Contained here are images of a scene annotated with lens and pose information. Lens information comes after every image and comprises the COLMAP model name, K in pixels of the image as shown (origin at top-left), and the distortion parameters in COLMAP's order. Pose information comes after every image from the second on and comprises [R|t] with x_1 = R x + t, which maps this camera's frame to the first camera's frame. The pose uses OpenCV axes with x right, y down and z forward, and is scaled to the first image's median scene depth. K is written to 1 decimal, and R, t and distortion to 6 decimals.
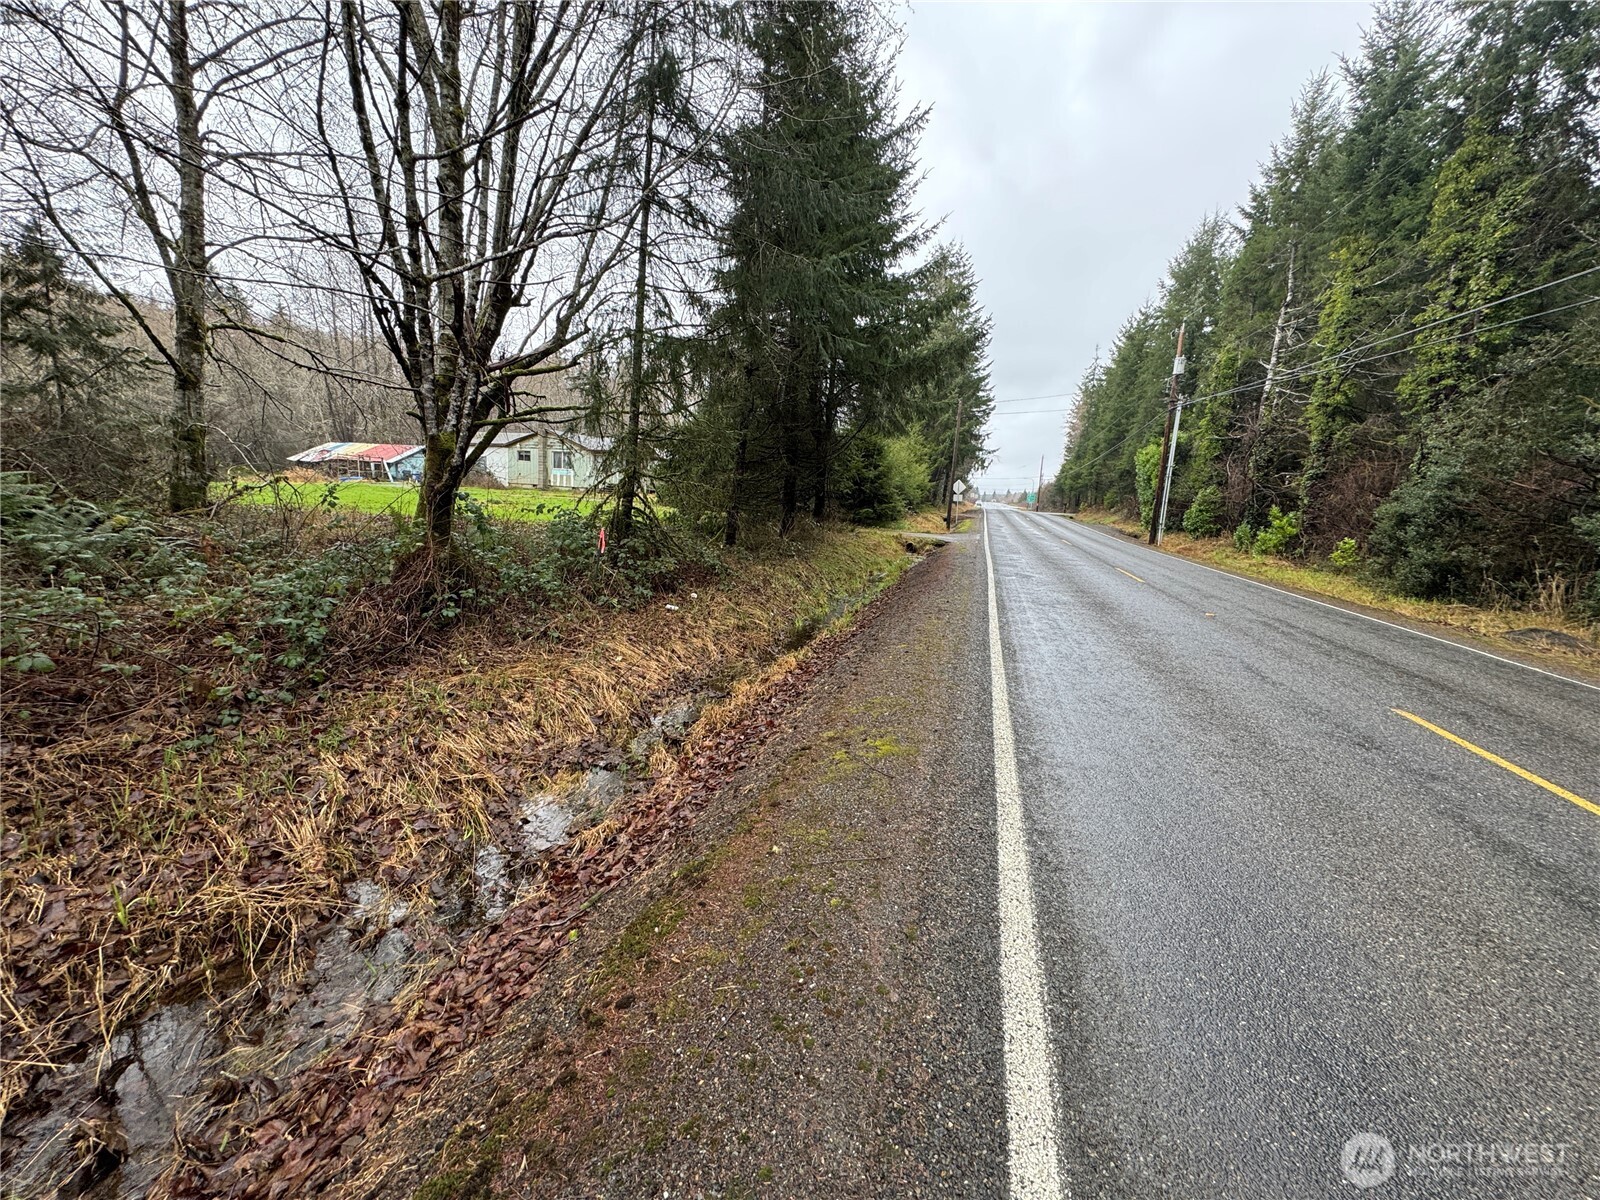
lens RADIAL K [[635.0, 0, 801.7], [0, 635.0, 600.7], [0, 0, 1]] dist [-0.001683, 0.000481]
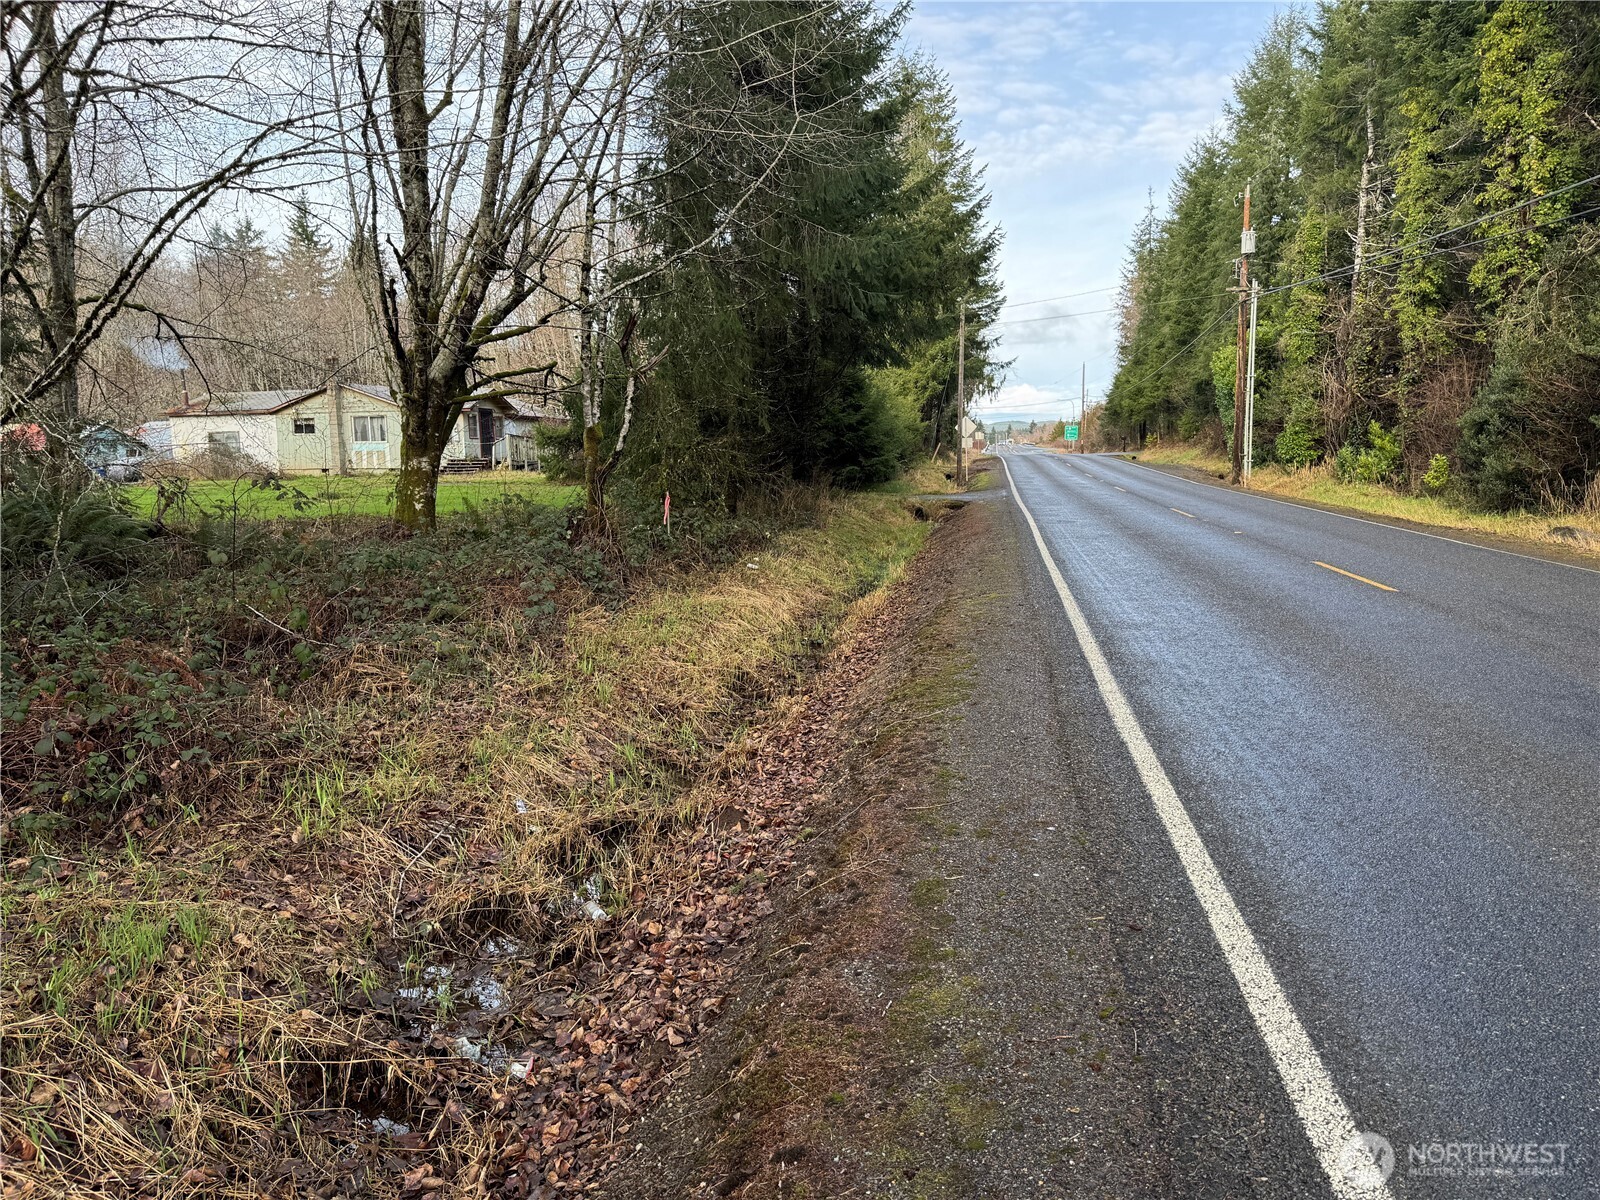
lens RADIAL K [[1116.4, 0, 798.7], [0, 1116.4, 608.3], [0, 0, 1]] dist [0.040434, -0.063499]
pose [[0.991584, -0.088785, 0.094224, -0.087571], [0.091137, 0.995618, -0.020951, 0.036202], [-0.091951, 0.029362, 0.995331, -0.245746]]
